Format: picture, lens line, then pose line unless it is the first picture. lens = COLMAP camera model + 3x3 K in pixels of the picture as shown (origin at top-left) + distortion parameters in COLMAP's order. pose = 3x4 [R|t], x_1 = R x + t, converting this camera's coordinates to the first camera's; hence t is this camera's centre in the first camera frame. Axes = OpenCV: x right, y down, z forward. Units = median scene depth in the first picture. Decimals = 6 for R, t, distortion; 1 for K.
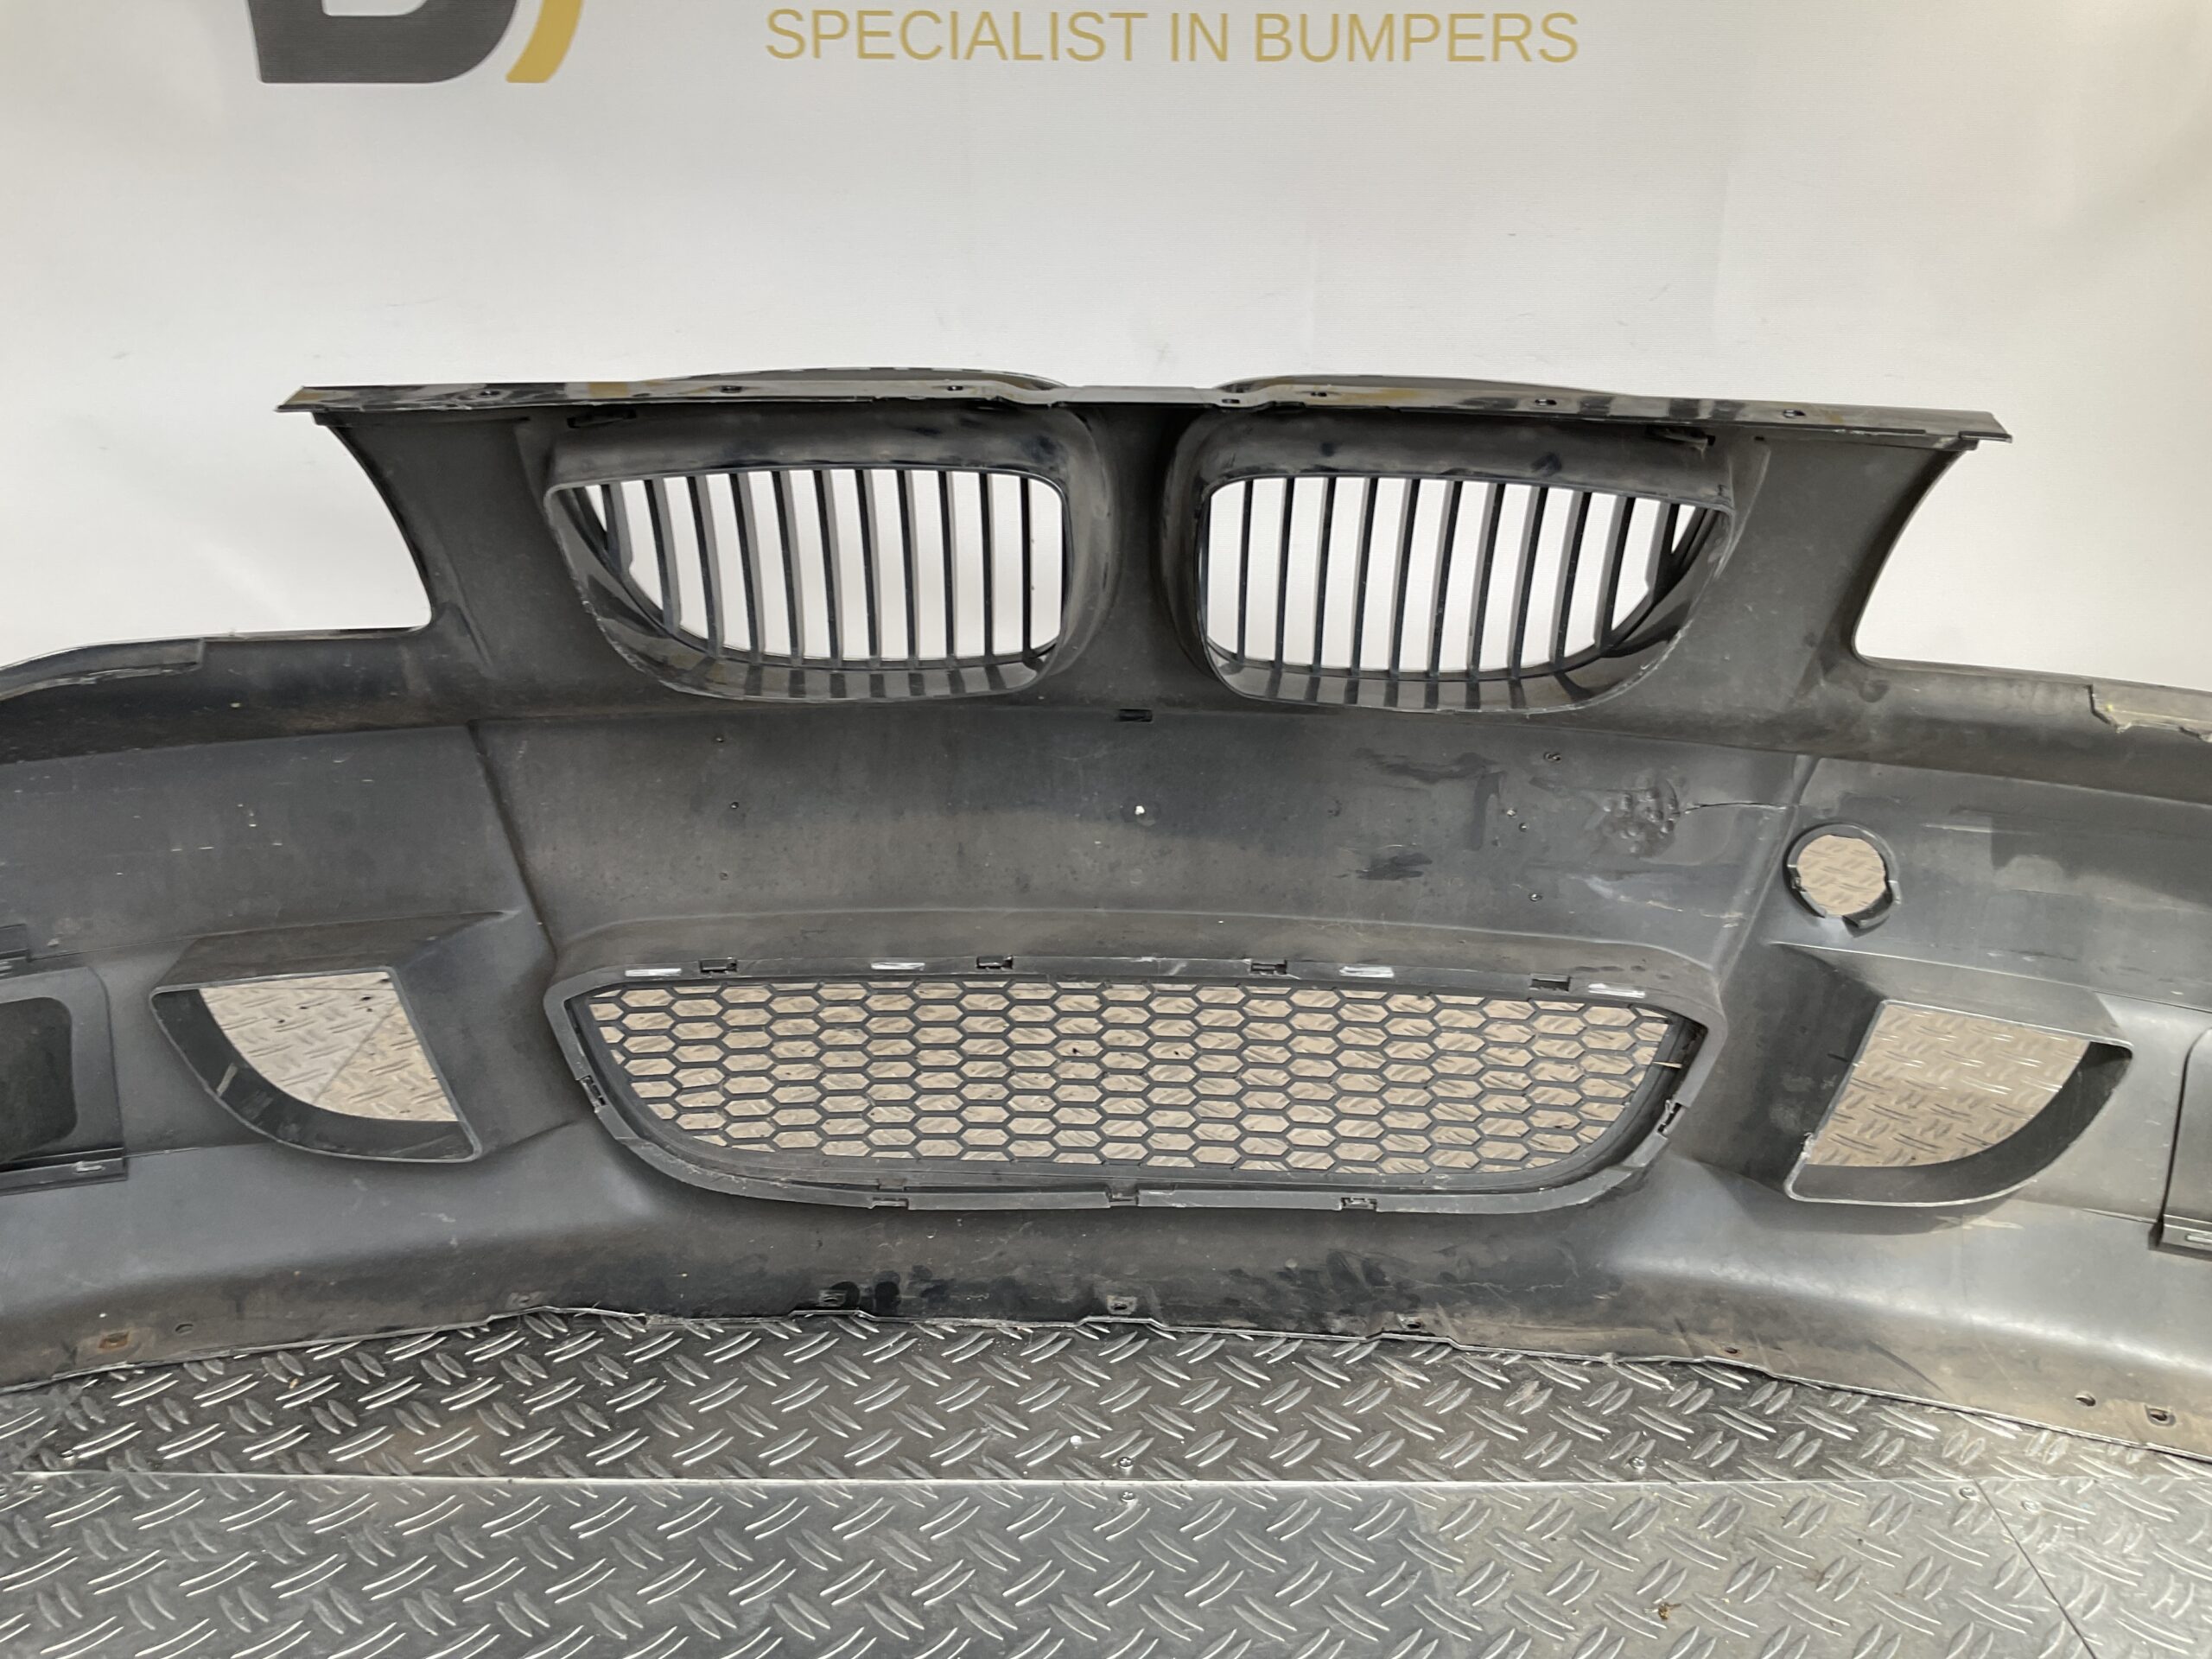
lens RADIAL K [[1827.9, 0, 1112.4], [0, 1827.9, 828.1], [0, 0, 1]] dist [0.069099, -0.143940]
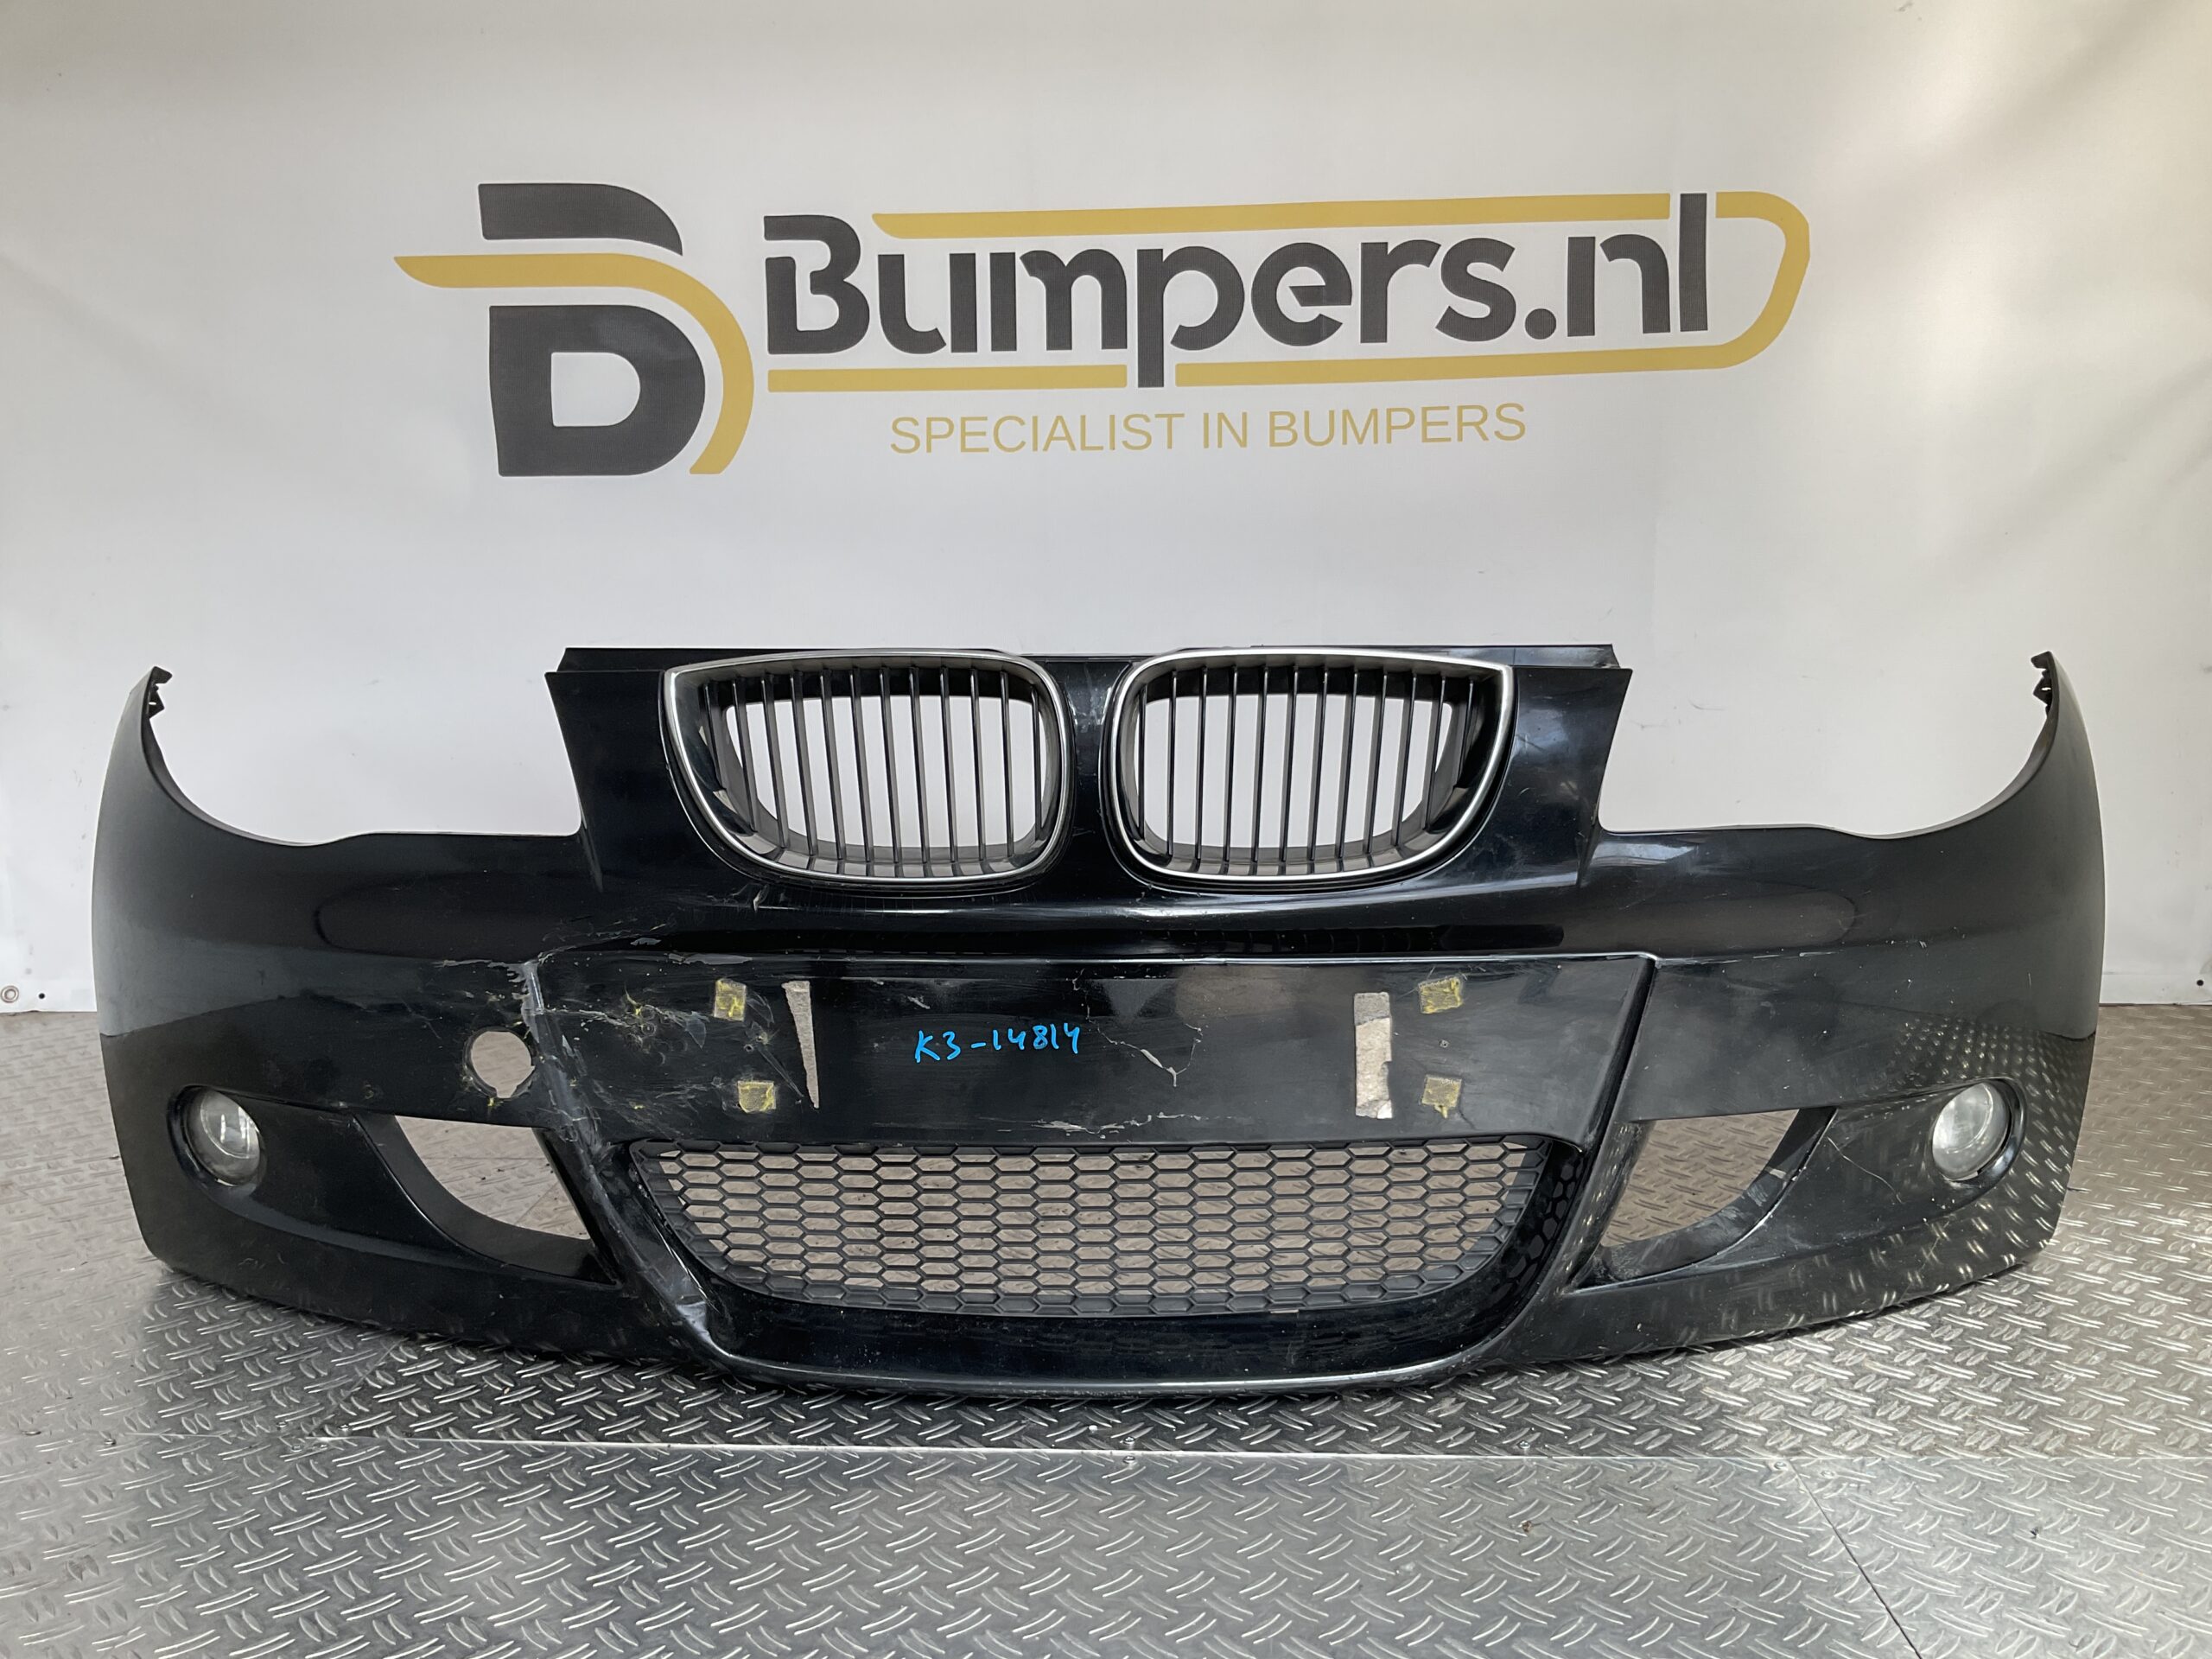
lens RADIAL K [[1827.9, 0, 1123.2], [0, 1827.9, 825.4], [0, 0, 1]] dist [0.069099, -0.143940]
pose [[0.998457, -0.012214, -0.054169, 0.071946], [0.001320, 0.980454, -0.196744, 0.156389], [0.055514, 0.196369, 0.978957, -0.340095]]
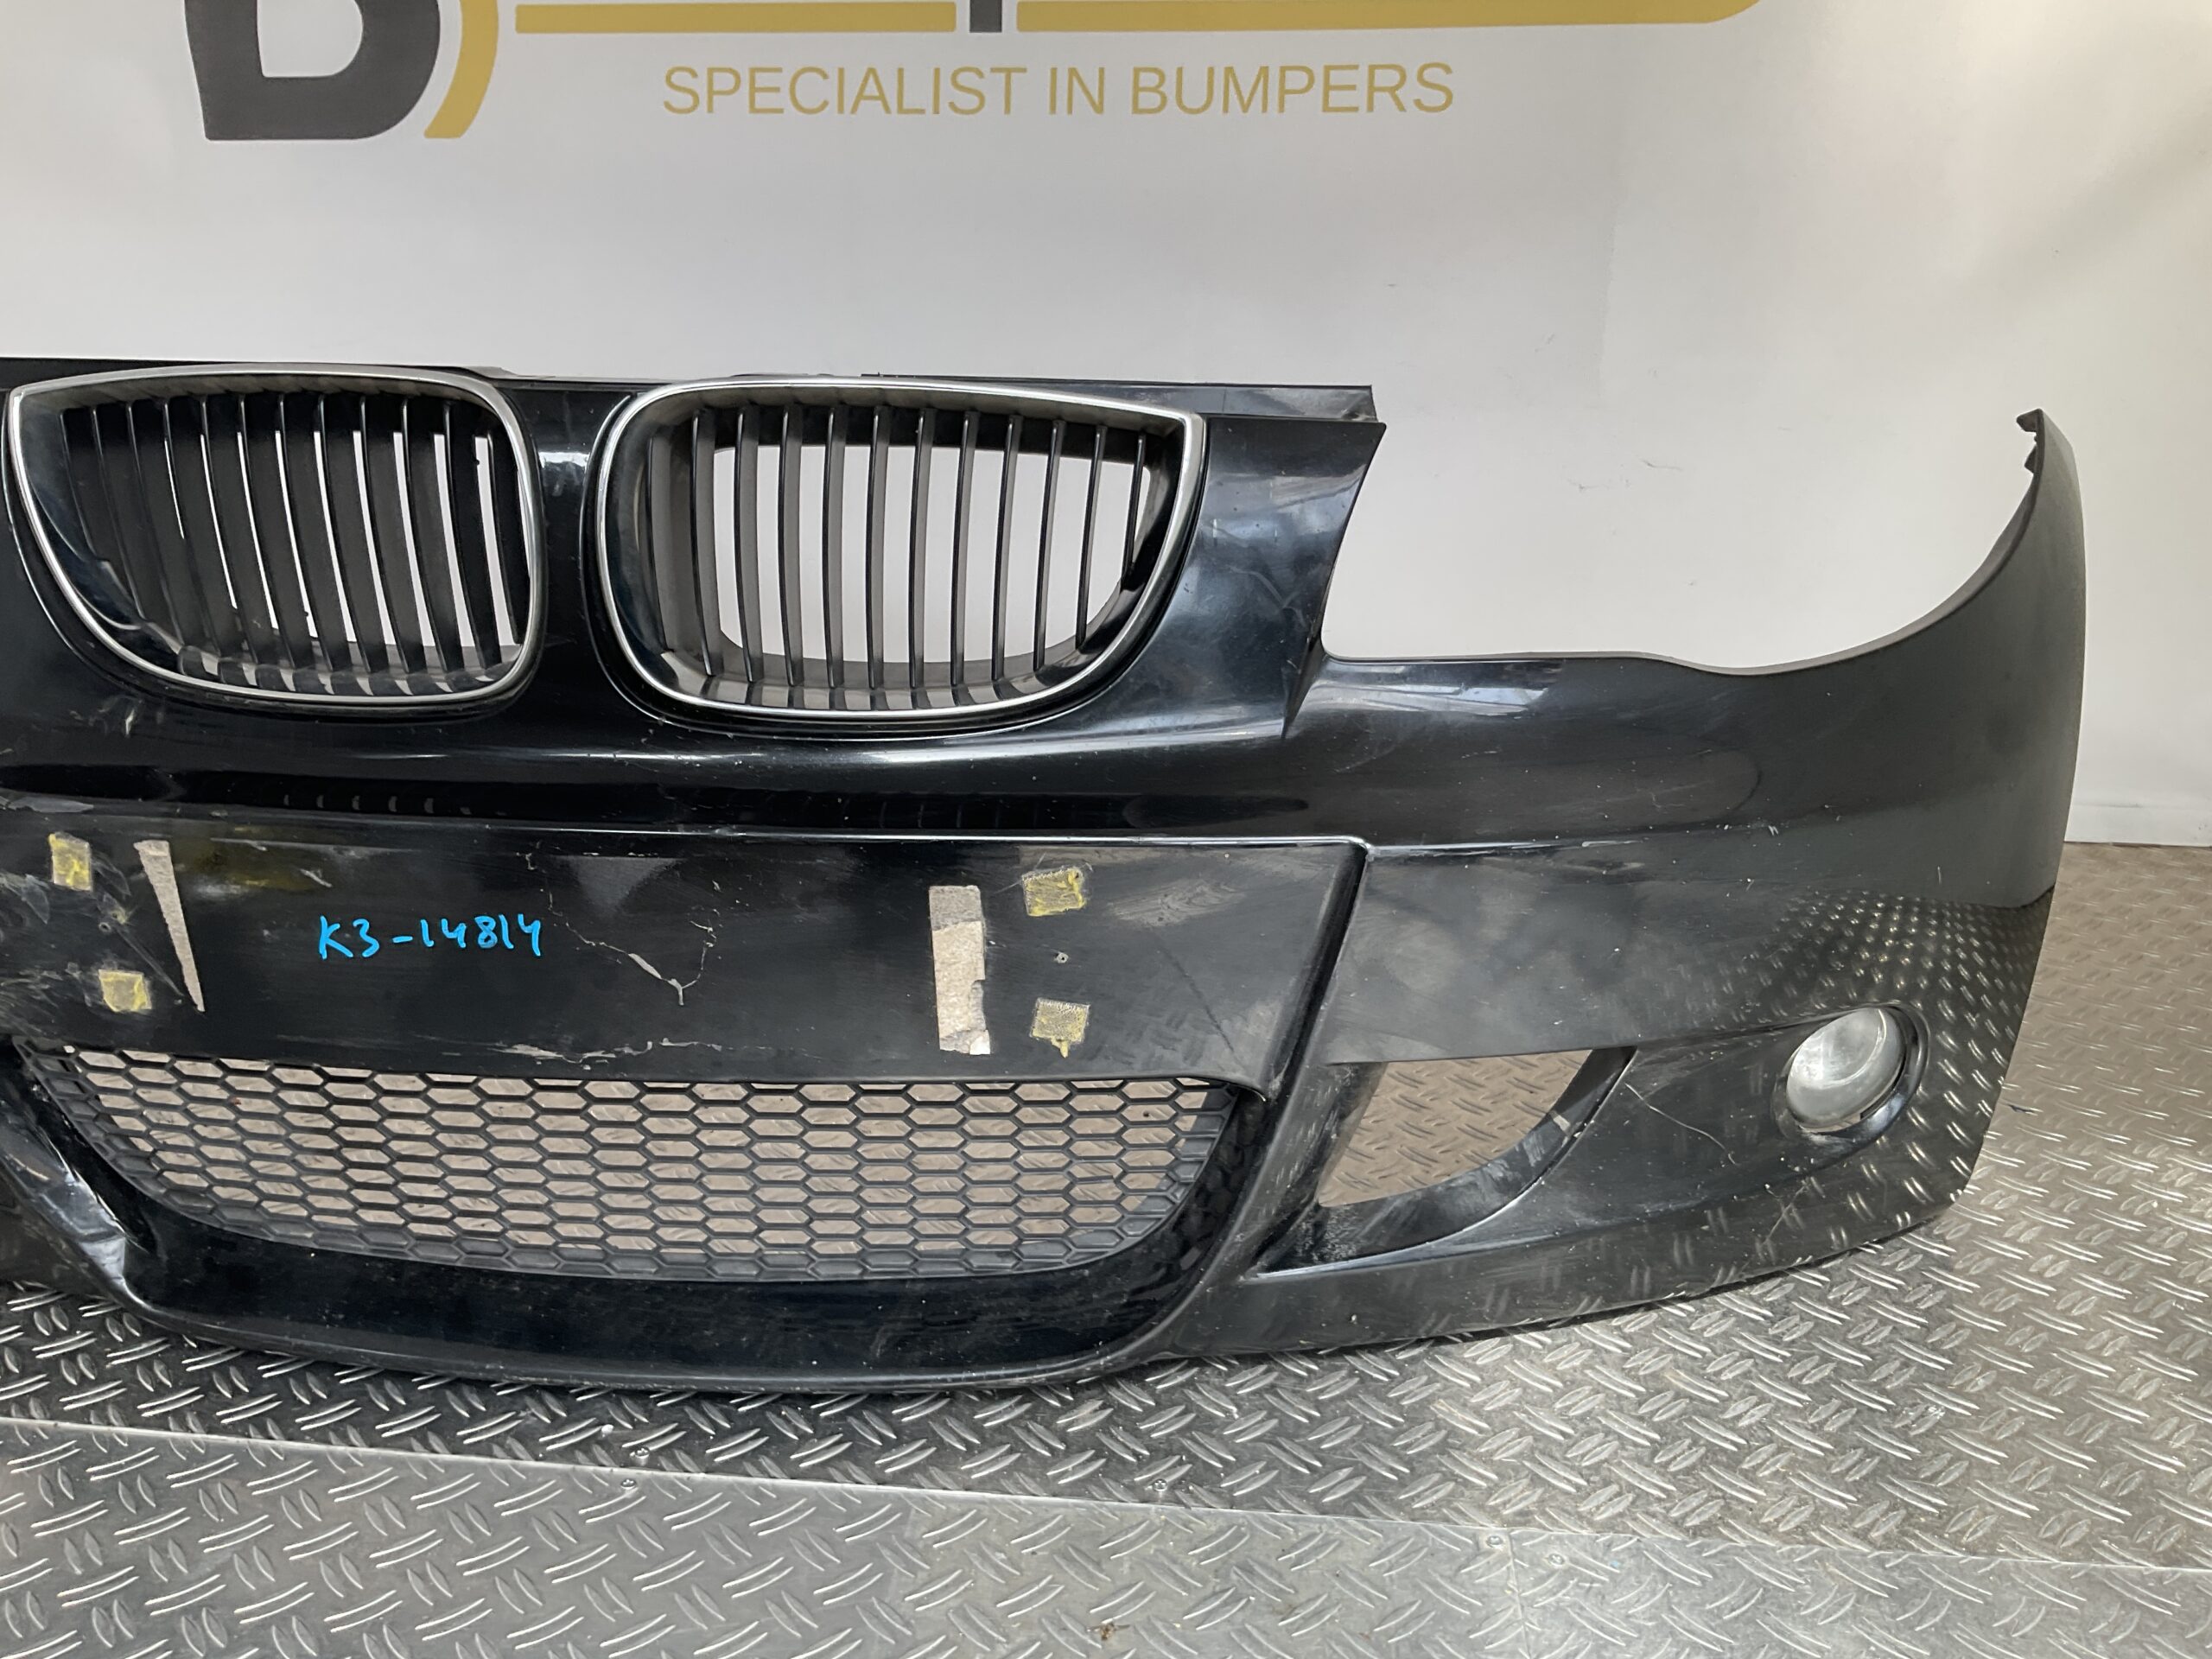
lens RADIAL K [[1827.9, 0, 1121.3], [0, 1827.9, 834.8], [0, 0, 1]] dist [0.069099, -0.143940]
pose [[0.994437, 0.031682, -0.100456, 0.320183], [-0.036273, 0.998364, -0.044211, 0.042740], [0.098891, 0.047609, 0.993959, 0.019842]]
